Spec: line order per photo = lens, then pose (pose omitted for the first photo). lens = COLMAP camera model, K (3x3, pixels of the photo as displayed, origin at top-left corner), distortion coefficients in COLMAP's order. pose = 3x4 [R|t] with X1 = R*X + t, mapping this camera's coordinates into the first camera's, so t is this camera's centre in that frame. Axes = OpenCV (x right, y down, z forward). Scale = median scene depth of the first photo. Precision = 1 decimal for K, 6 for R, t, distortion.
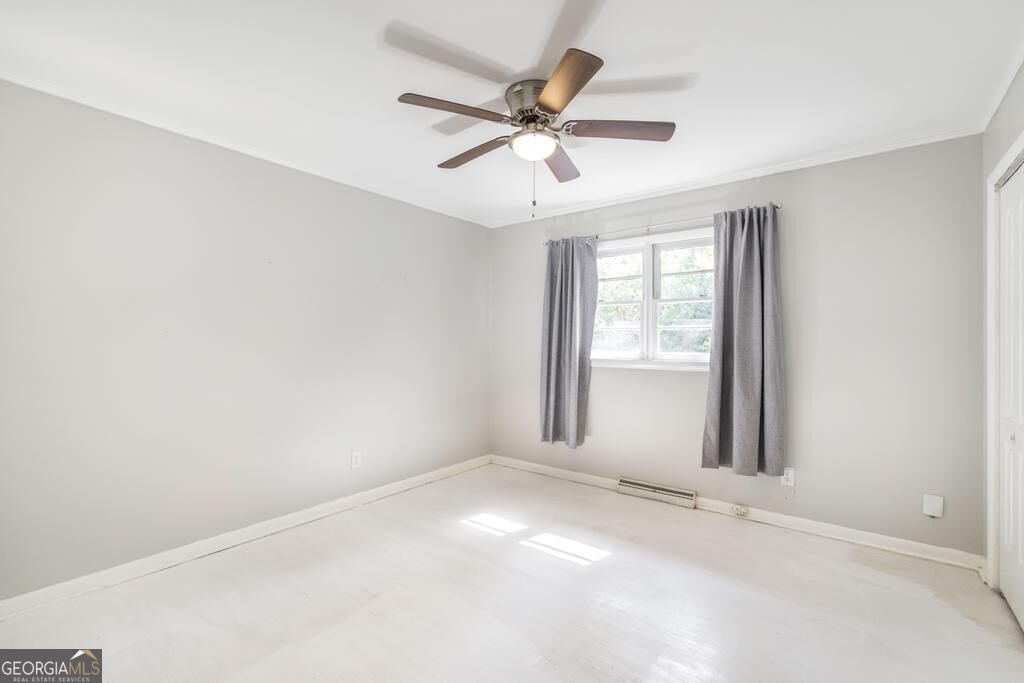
lens RADIAL K [[452.0, 0, 514.3], [0, 452.0, 329.9], [0, 0, 1]] dist [-0.000606, 0.000010]
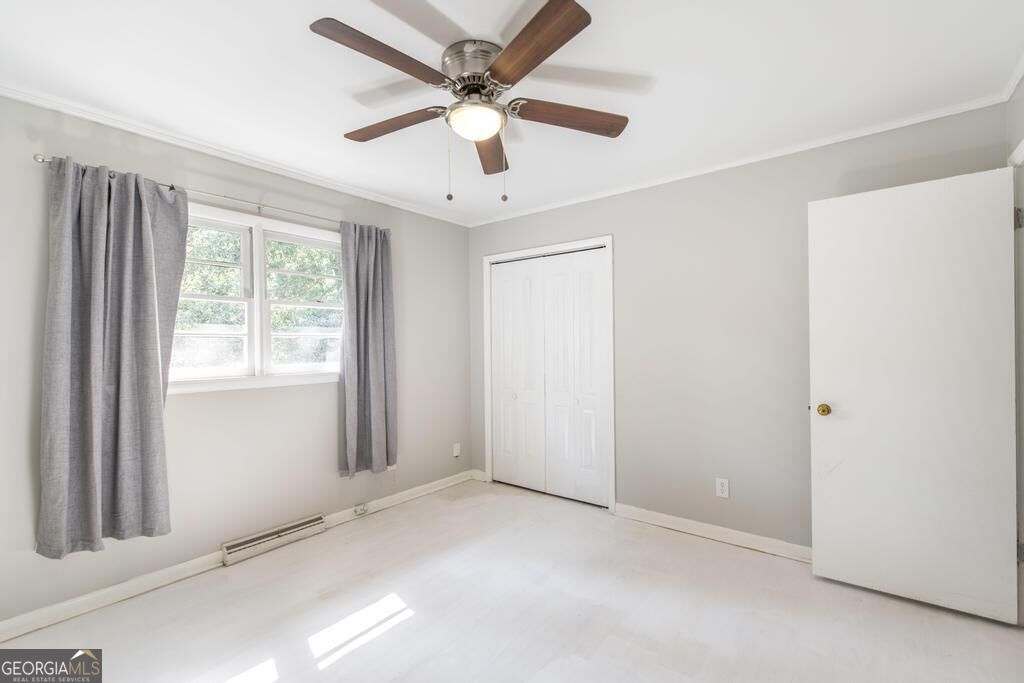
lens RADIAL K [[447.0, 0, 515.0], [0, 447.0, 343.9], [0, 0, 1]] dist [0.000998, 0.000119]
pose [[0.015646, -0.003919, 0.999870, -0.521884], [-0.014989, 0.999879, 0.004154, 0.000960], [-0.999765, -0.015052, 0.015585, 0.607128]]
